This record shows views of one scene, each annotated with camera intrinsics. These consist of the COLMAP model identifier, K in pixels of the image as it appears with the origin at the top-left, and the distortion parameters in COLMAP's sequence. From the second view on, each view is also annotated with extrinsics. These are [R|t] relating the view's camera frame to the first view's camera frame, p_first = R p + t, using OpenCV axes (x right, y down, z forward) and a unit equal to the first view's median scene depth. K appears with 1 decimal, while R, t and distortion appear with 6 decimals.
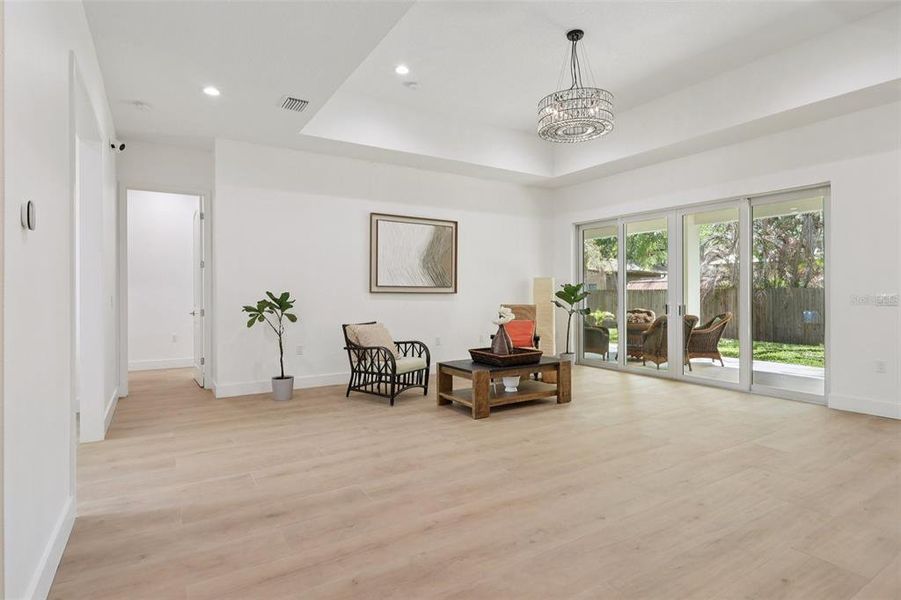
lens RADIAL K [[461.7, 0, 451.3], [0, 461.7, 294.7], [0, 0, 1]] dist [0.003915, -0.000410]
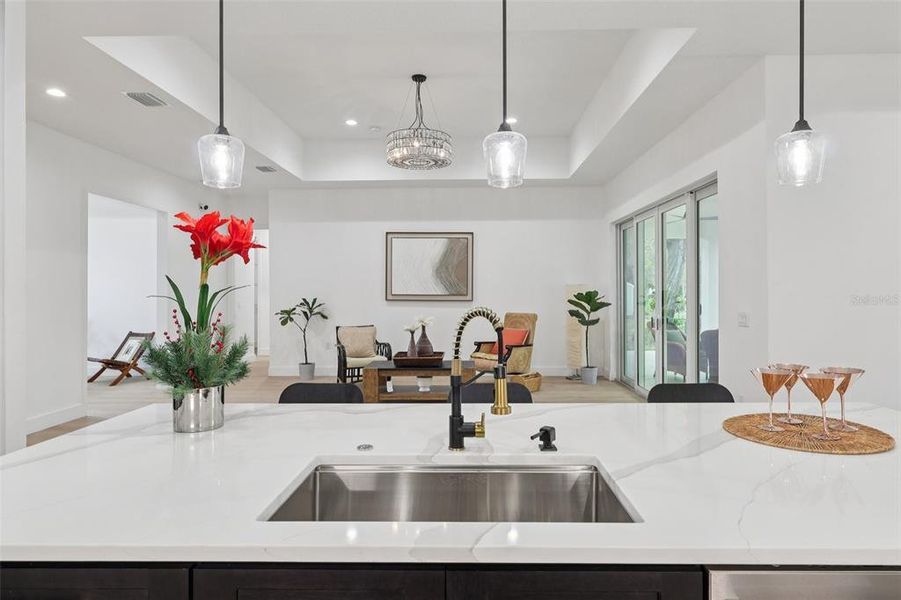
lens RADIAL K [[521.8, 0, 456.9], [0, 521.8, 293.8], [0, 0, 1]] dist [0.016475, -0.001270]
pose [[0.829192, 0.003480, -0.558953, 0.710521], [-0.002069, 0.999993, 0.003156, -0.024774], [0.558960, -0.001460, 0.829193, -0.007287]]
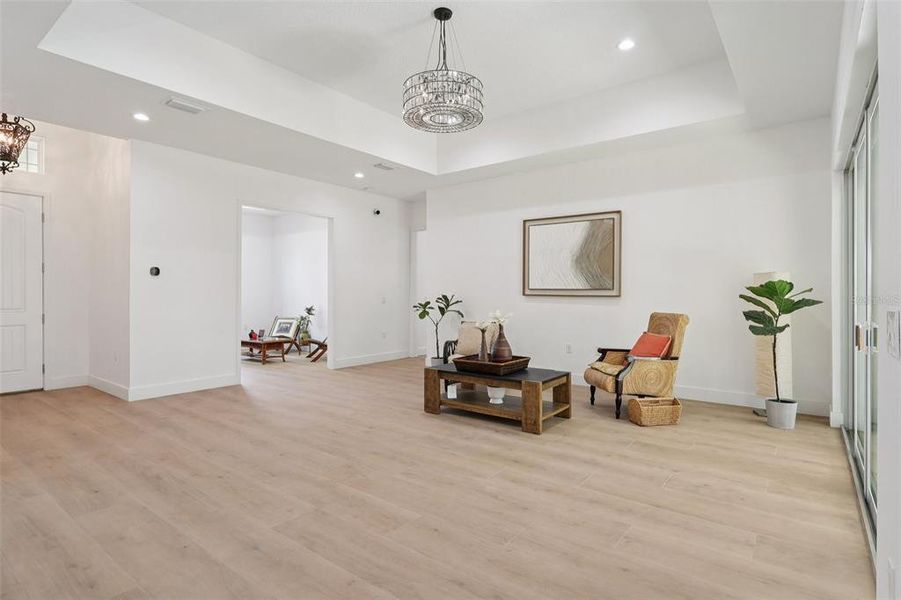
lens RADIAL K [[461.7, 0, 458.1], [0, 461.7, 299.0], [0, 0, 1]] dist [0.003915, -0.000410]
pose [[0.348451, 0.013414, -0.937231, 0.763036], [-0.004348, 0.999910, 0.012695, -0.008593], [0.937317, -0.000349, 0.348478, 0.476094]]
